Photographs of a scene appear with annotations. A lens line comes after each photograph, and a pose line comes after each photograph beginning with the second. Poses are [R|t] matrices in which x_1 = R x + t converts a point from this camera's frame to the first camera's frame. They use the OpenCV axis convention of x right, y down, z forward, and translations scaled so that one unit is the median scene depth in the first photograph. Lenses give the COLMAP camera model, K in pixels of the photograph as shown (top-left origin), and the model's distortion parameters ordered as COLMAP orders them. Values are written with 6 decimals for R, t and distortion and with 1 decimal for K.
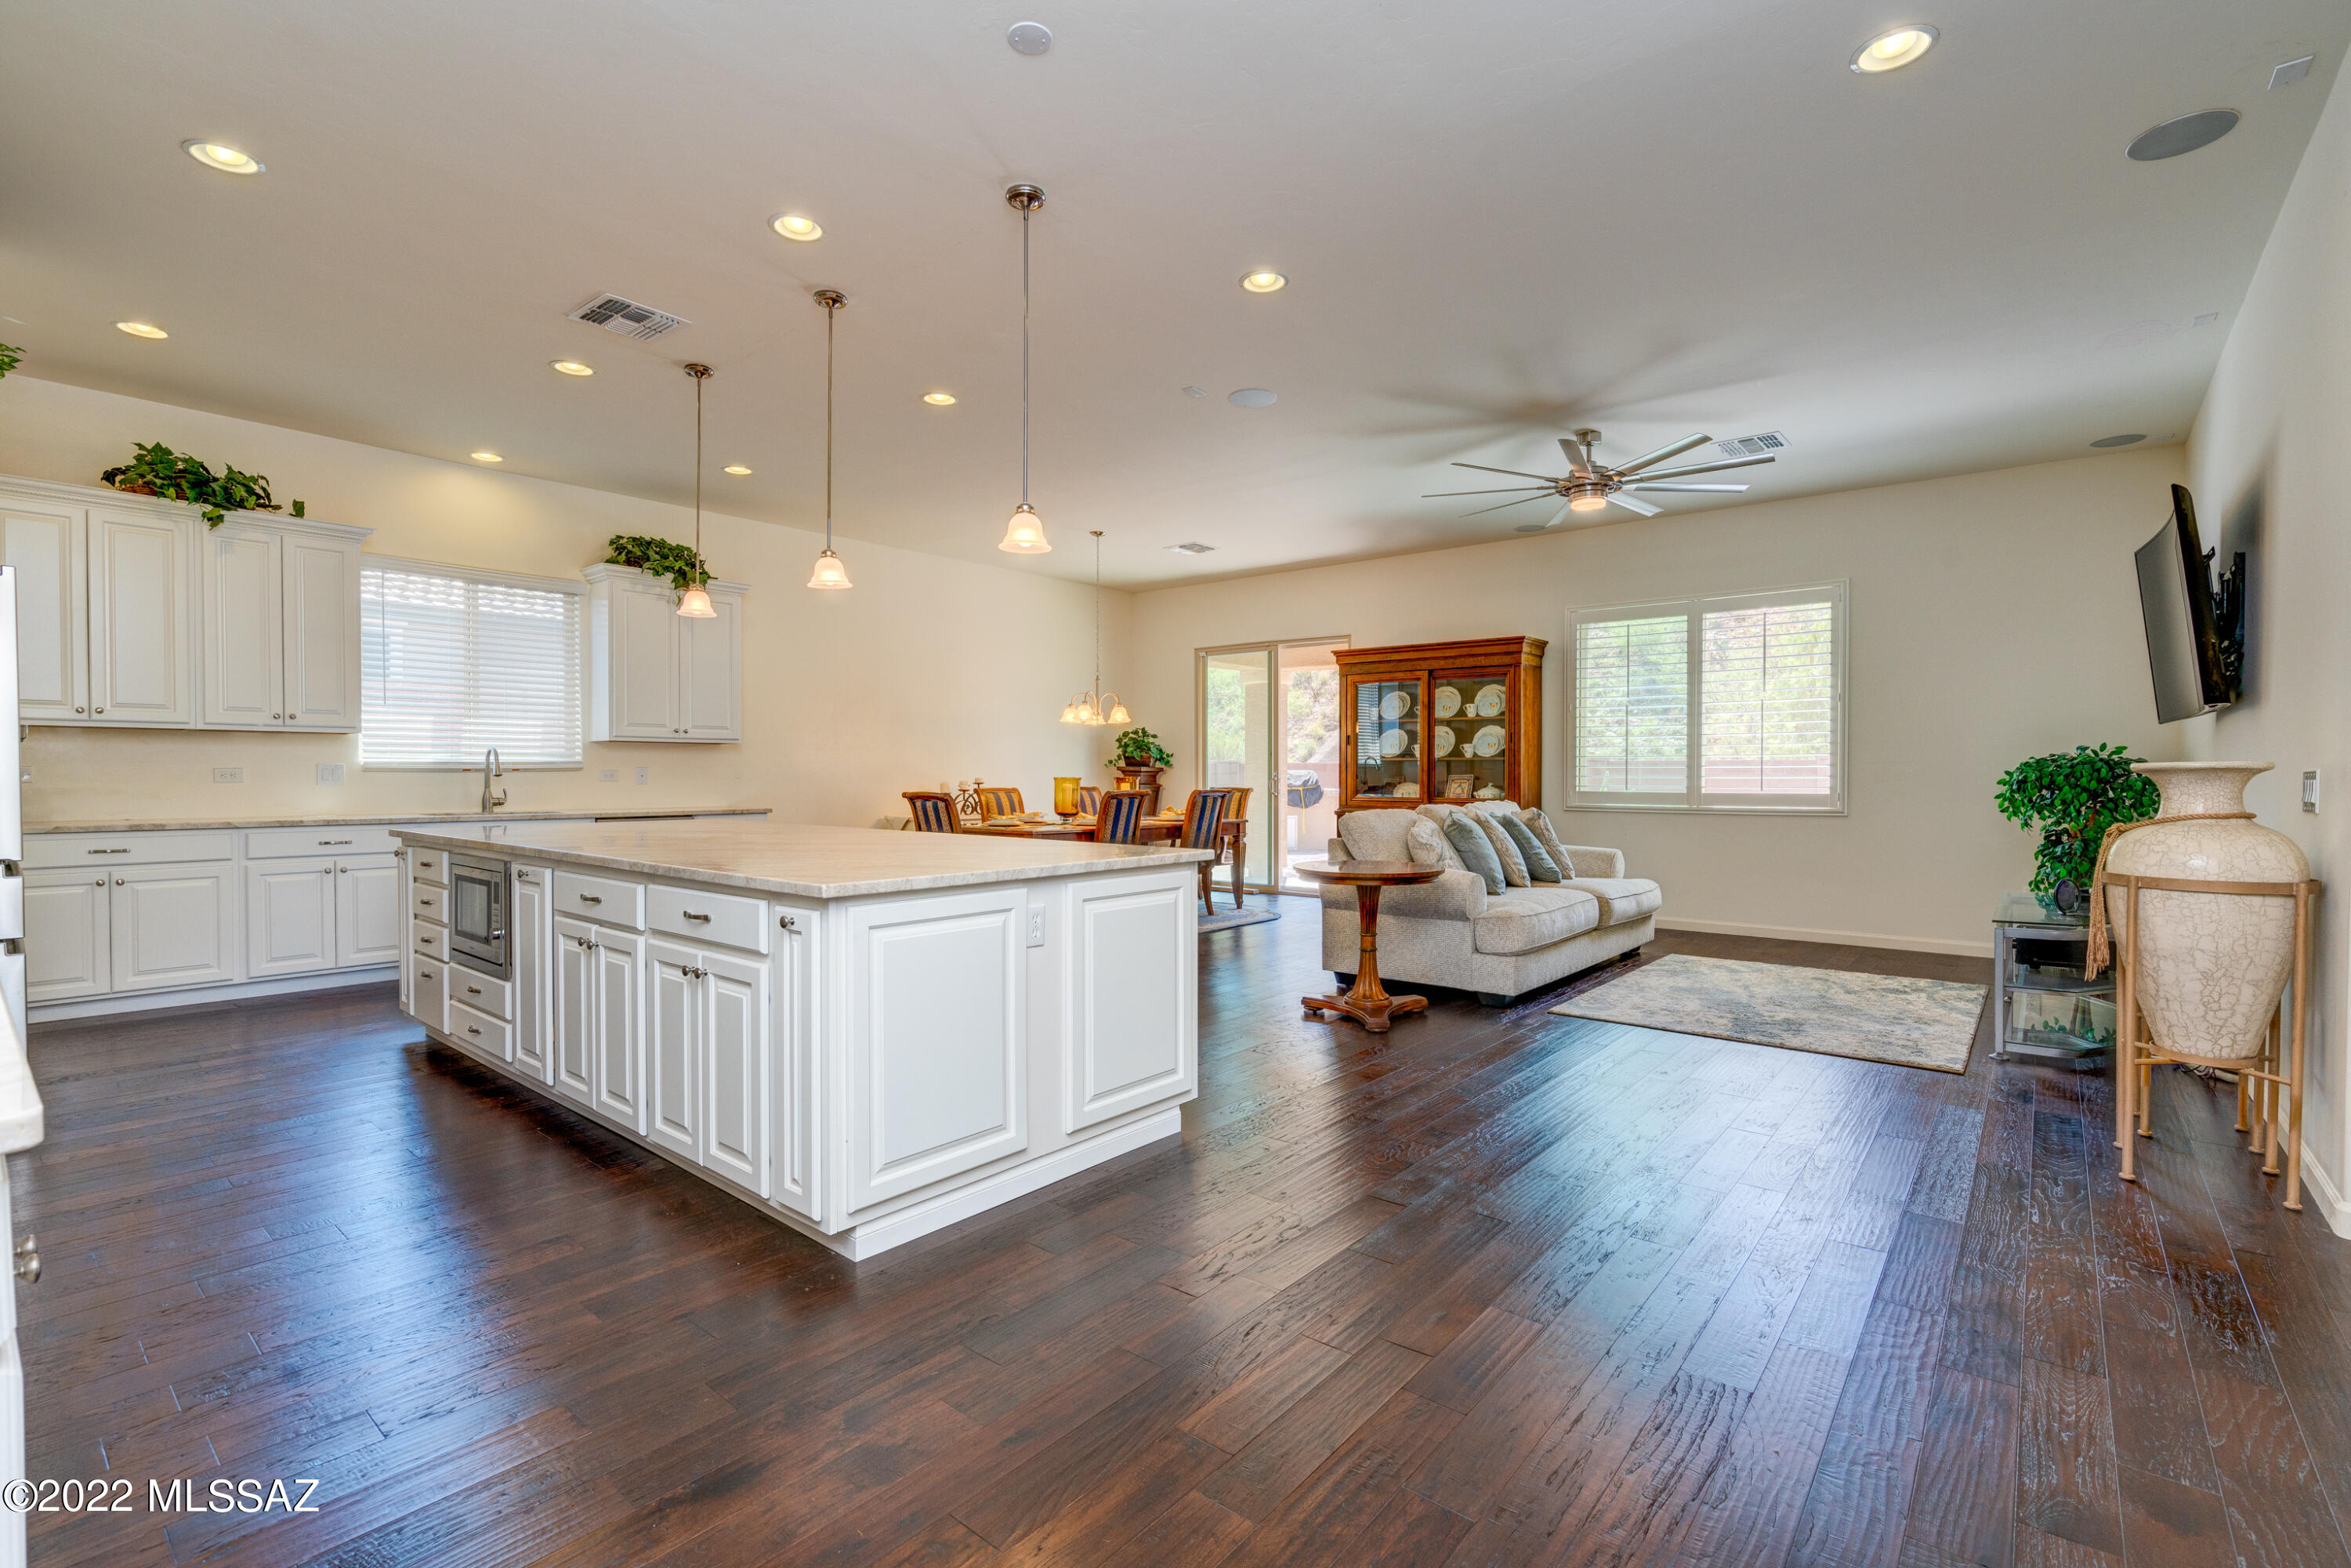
lens RADIAL K [[1064.2, 0, 1165.1], [0, 1064.2, 785.0], [0, 0, 1]] dist [0.004352, 0.000853]
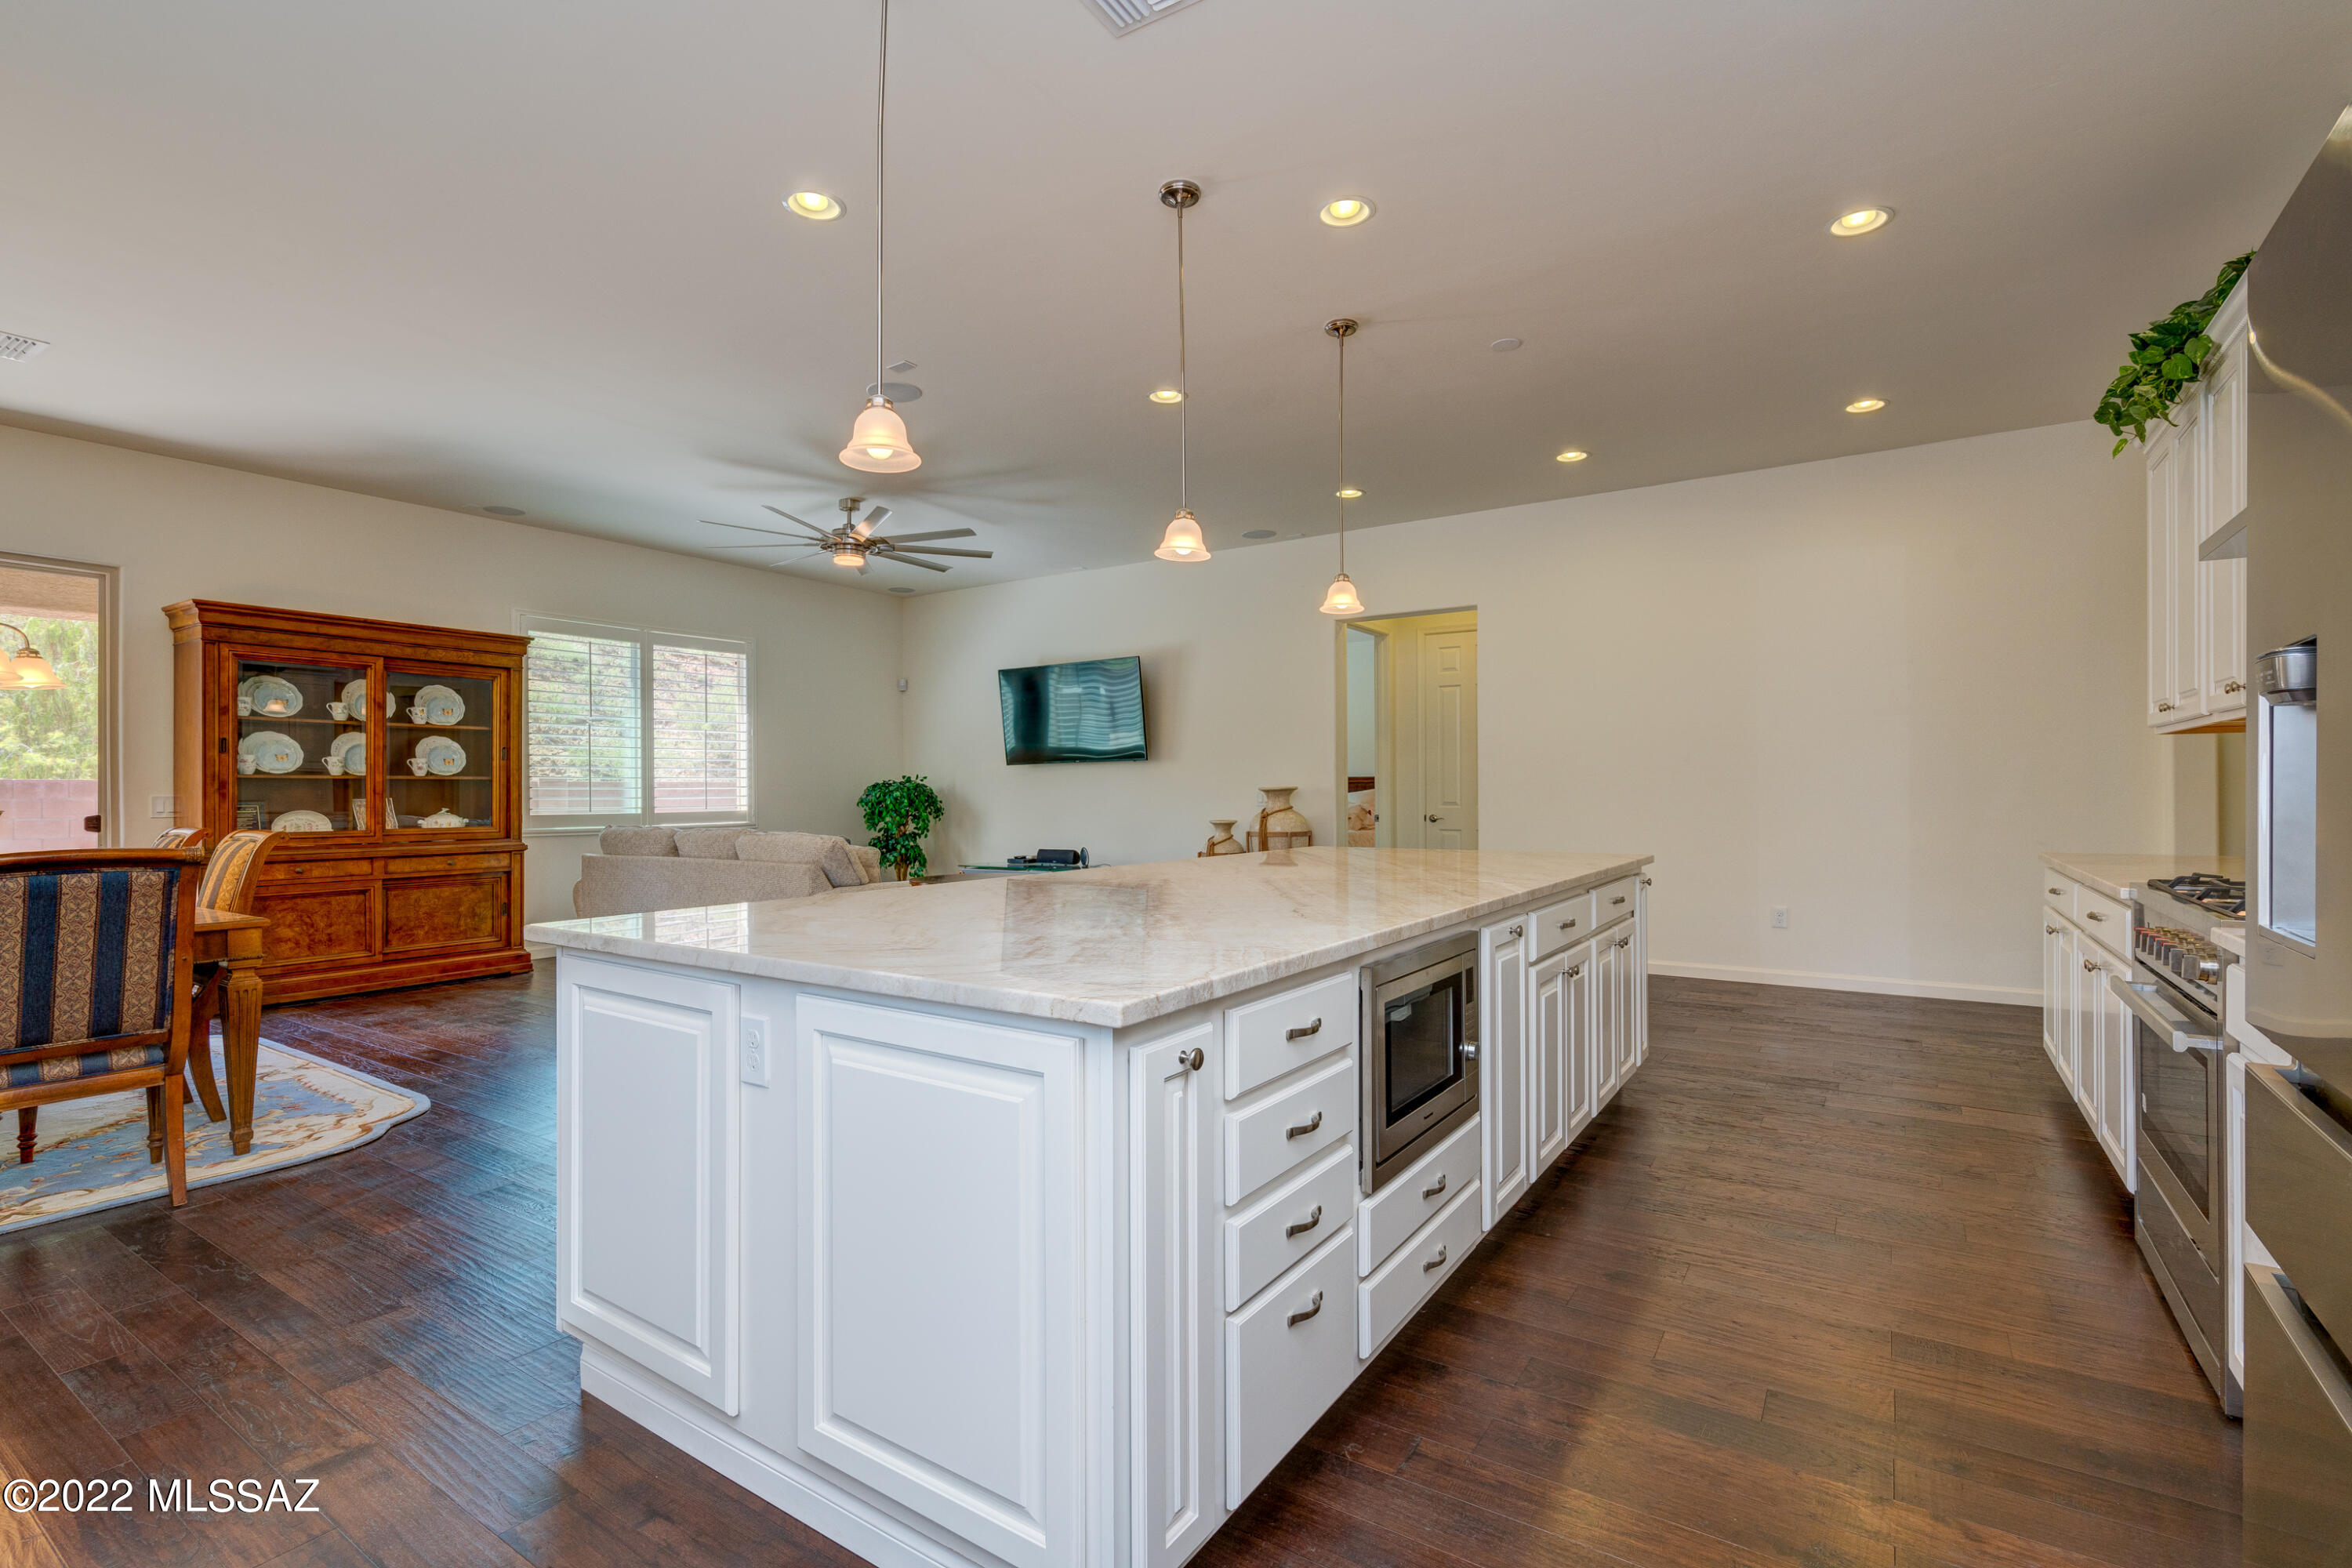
lens RADIAL K [[1064.7, 0, 1164.9], [0, 1064.7, 787.9], [0, 0, 1]] dist [0.004352, 0.000853]
pose [[-0.091614, 0.001276, 0.995794, -0.601455], [0.013462, 0.999909, -0.000043, -0.010864], [-0.995704, 0.013401, -0.091622, 0.586842]]
